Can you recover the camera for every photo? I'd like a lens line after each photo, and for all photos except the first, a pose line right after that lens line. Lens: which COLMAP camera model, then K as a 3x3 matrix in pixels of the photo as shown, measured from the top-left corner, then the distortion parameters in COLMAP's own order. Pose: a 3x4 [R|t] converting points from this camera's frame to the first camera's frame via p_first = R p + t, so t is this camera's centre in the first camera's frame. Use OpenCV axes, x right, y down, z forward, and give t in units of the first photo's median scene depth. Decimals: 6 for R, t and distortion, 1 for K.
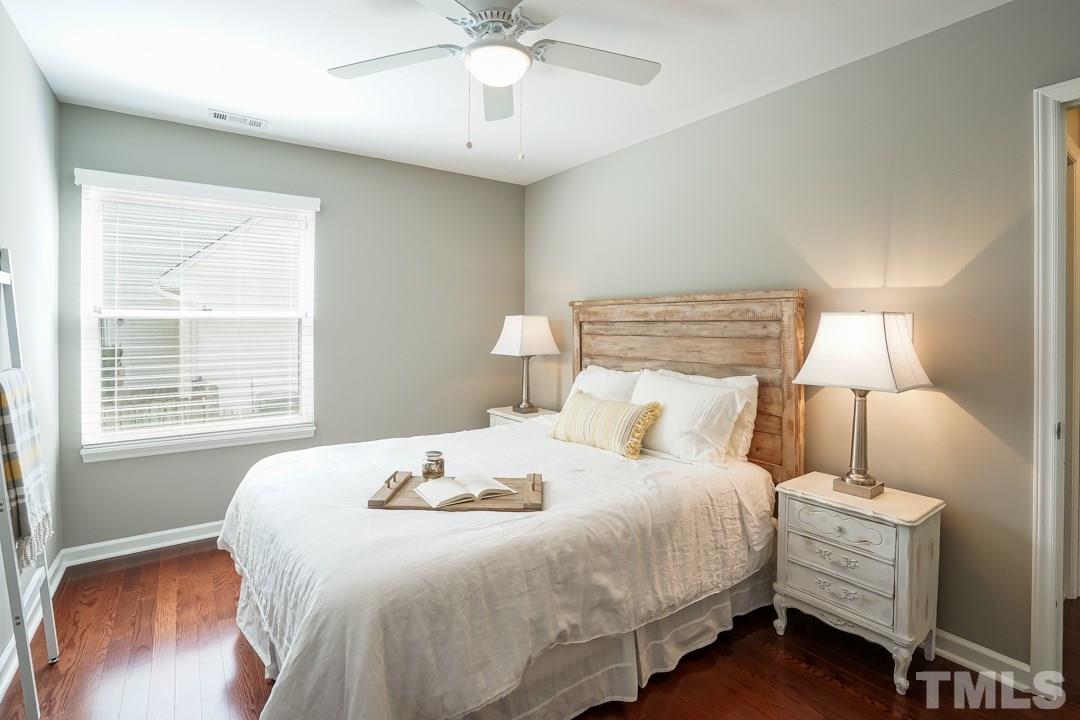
lens RADIAL K [[512.2, 0, 546.6], [0, 512.2, 330.2], [0, 0, 1]] dist [-0.012441, 0.000280]
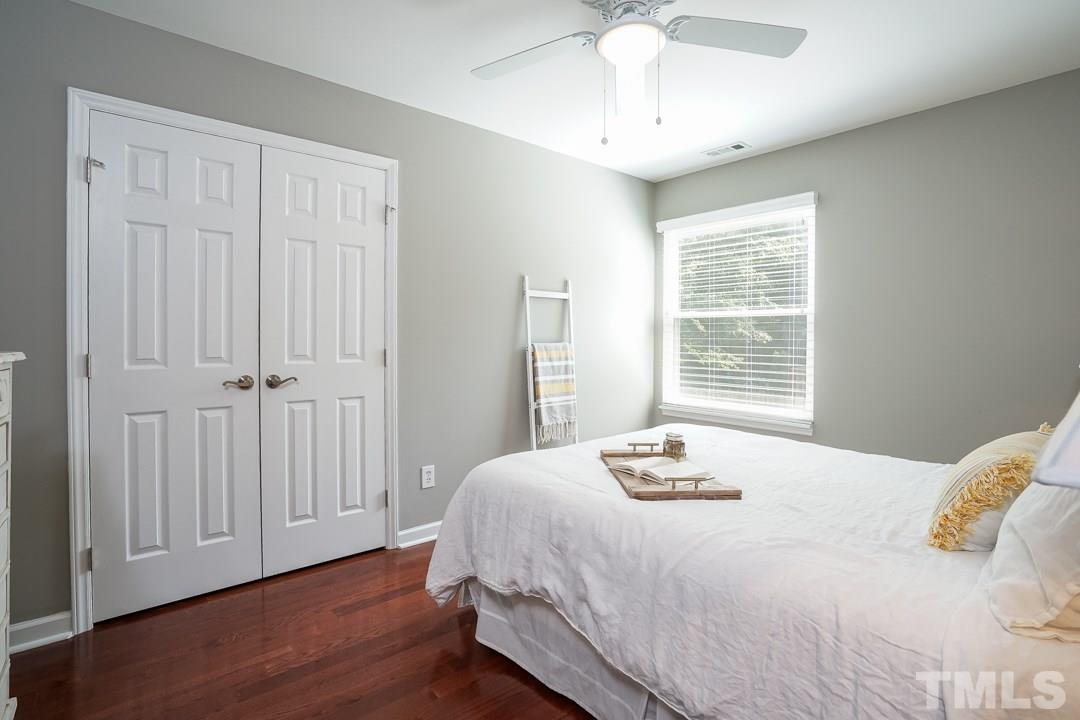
lens RADIAL K [[513.8, 0, 539.5], [0, 513.8, 342.7], [0, 0, 1]] dist [-0.001339, 0.000060]
pose [[0.085481, 0.015319, -0.996222, 0.894225], [-0.028073, 0.999522, 0.012961, 0.058075], [0.995944, 0.026859, 0.085870, 0.732406]]
